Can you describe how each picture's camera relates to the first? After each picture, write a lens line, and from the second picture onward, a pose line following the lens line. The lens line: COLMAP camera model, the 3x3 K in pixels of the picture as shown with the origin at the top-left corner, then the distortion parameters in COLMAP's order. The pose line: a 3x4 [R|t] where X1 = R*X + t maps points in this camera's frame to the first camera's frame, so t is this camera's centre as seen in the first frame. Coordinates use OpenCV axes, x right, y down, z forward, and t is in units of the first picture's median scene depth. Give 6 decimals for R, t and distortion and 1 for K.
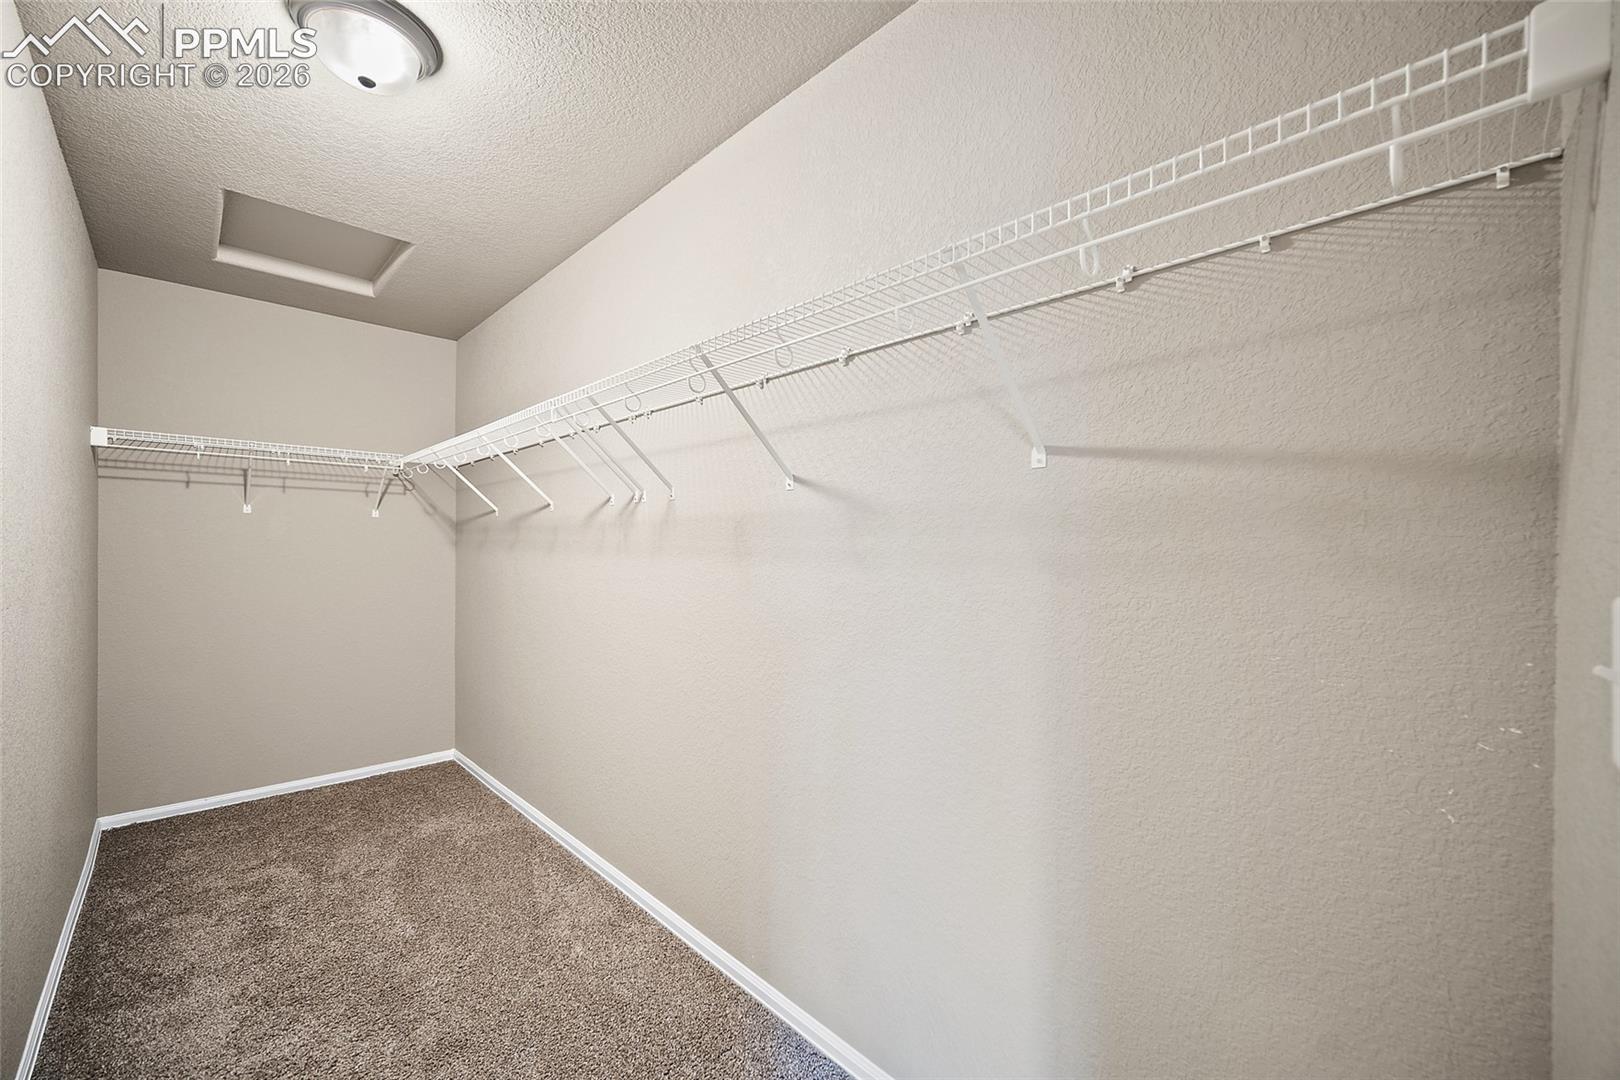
lens RADIAL K [[639.7, 0, 806.2], [0, 639.7, 556.6], [0, 0, 1]] dist [-0.001434, -0.000057]
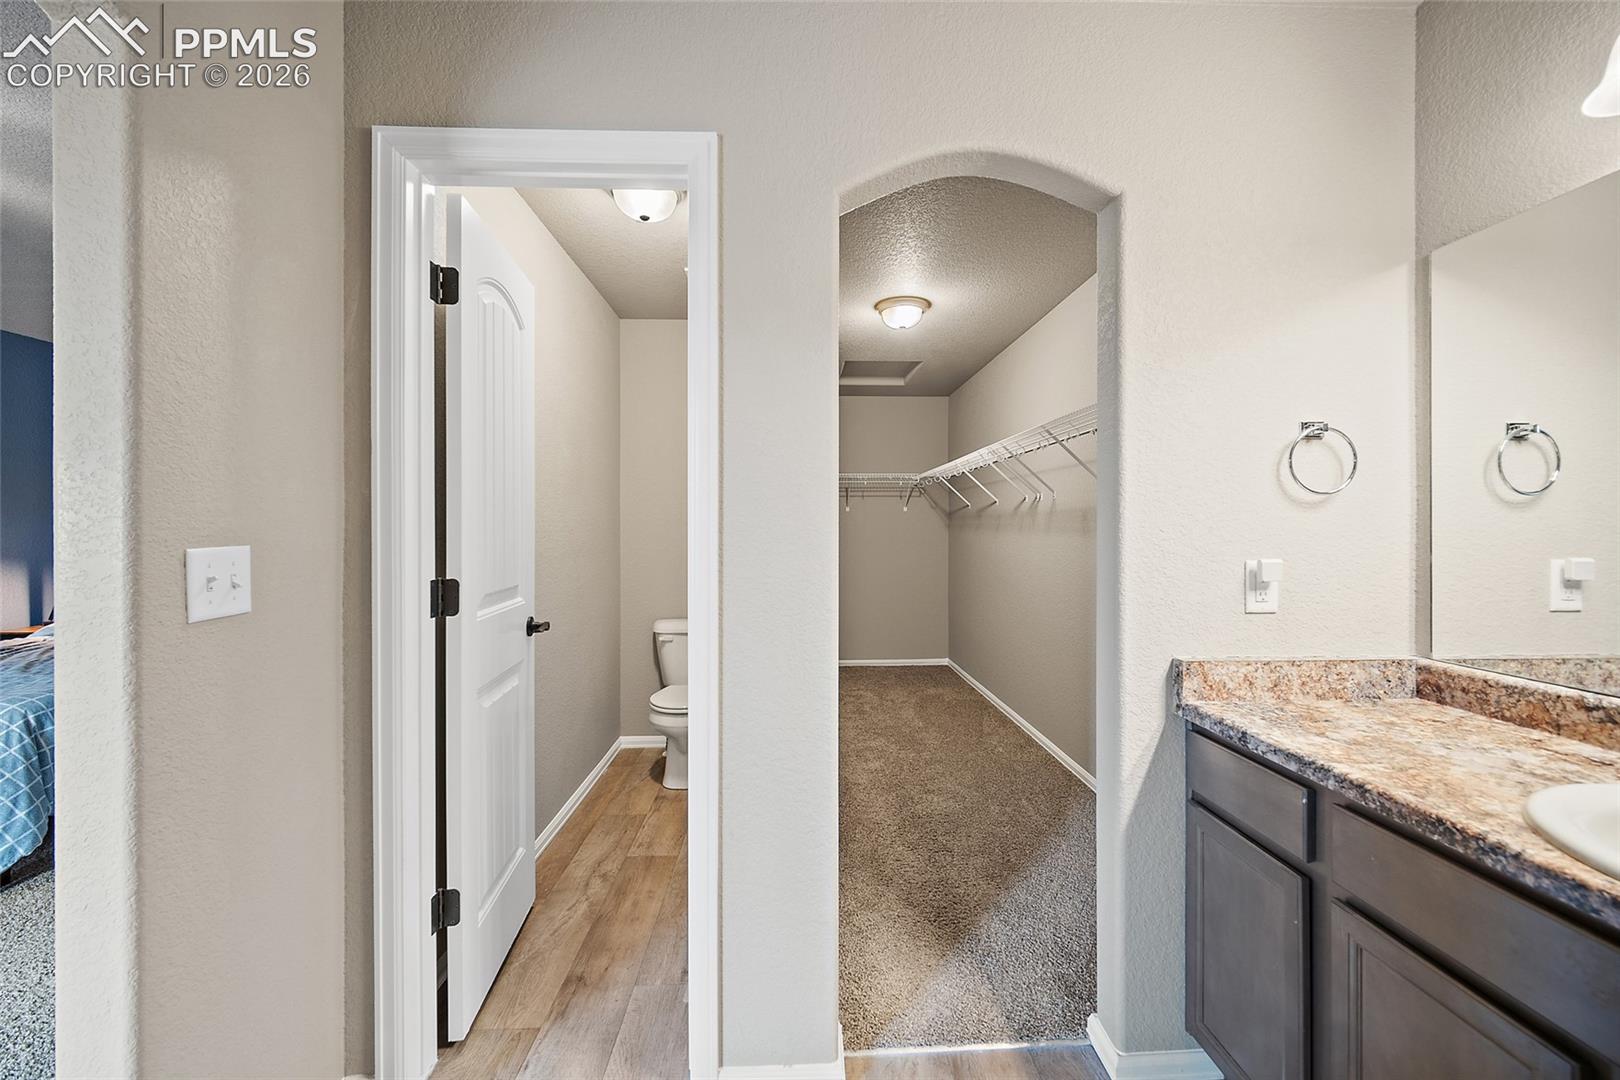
lens RADIAL K [[637.6, 0, 813.4], [0, 637.6, 531.8], [0, 0, 1]] dist [-0.001228, -0.000136]
pose [[0.742544, -0.004983, -0.669779, 0.327222], [0.000047, 0.999973, -0.007387, 0.006221], [0.669797, 0.005453, 0.742524, -0.493615]]
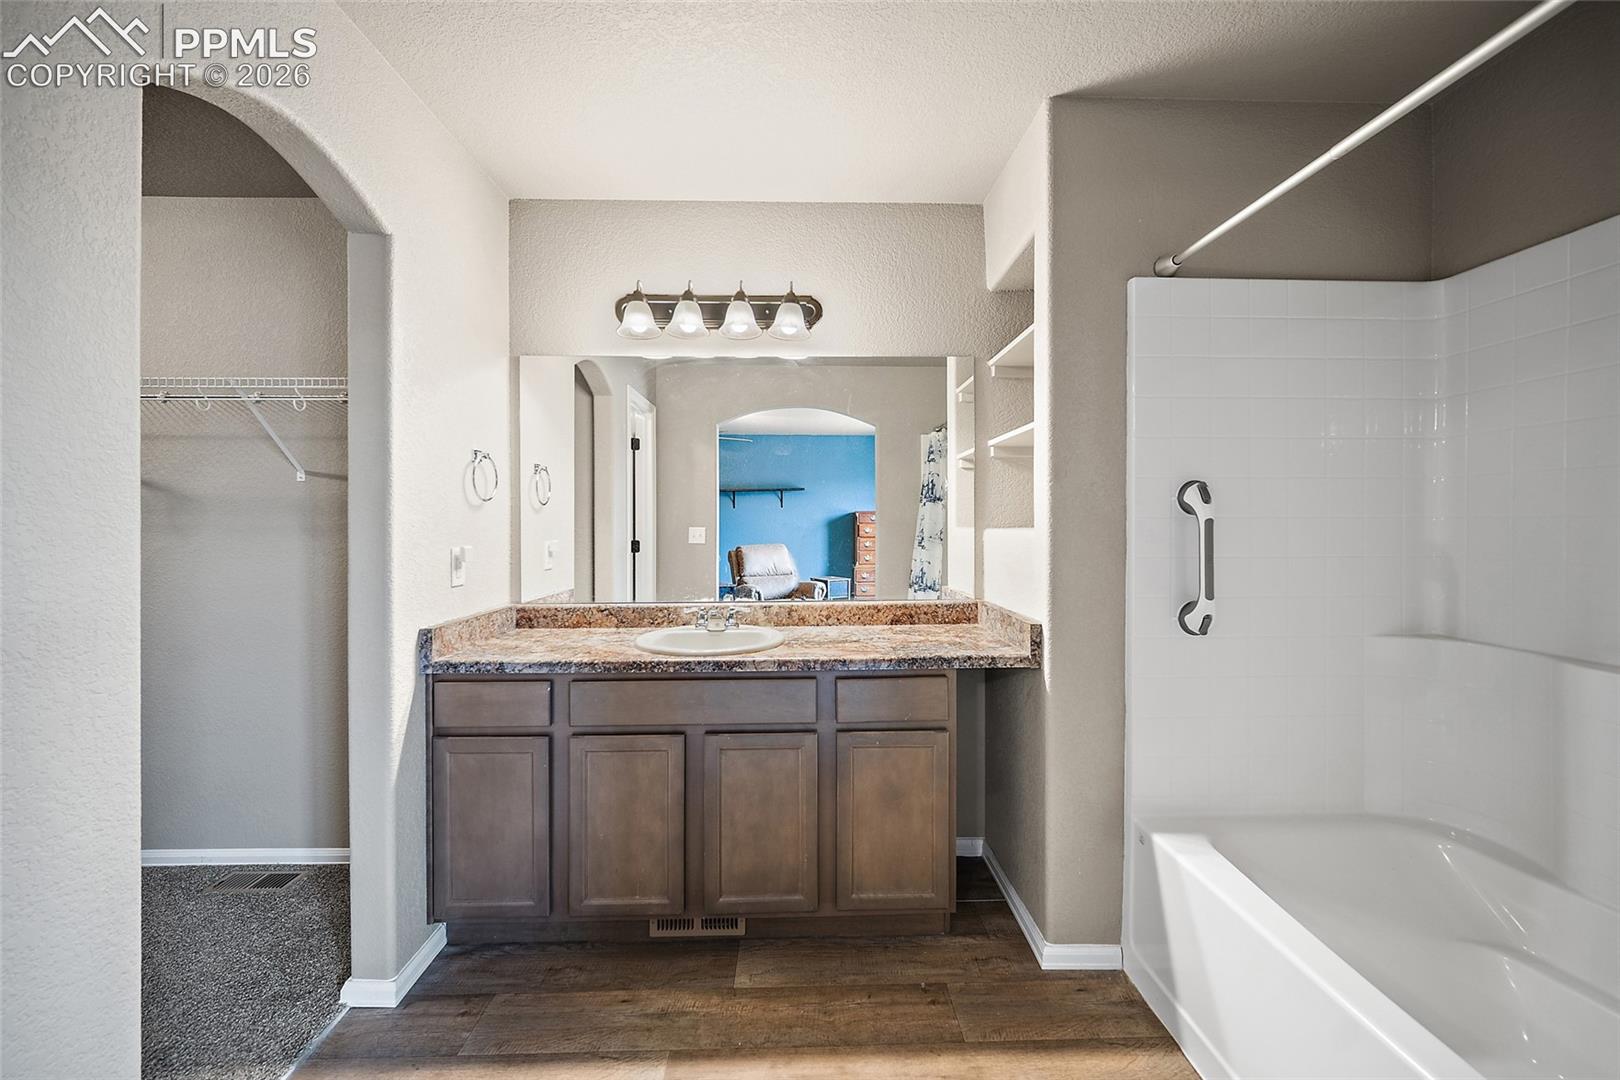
lens RADIAL K [[649.2, 0, 810.8], [0, 649.2, 522.4], [0, 0, 1]] dist [-0.000748, 0.000041]
pose [[0.678799, -0.006368, 0.734296, -0.015428], [0.011682, 0.999929, -0.002128, 0.003832], [-0.734231, 0.010023, 0.678826, -0.645295]]
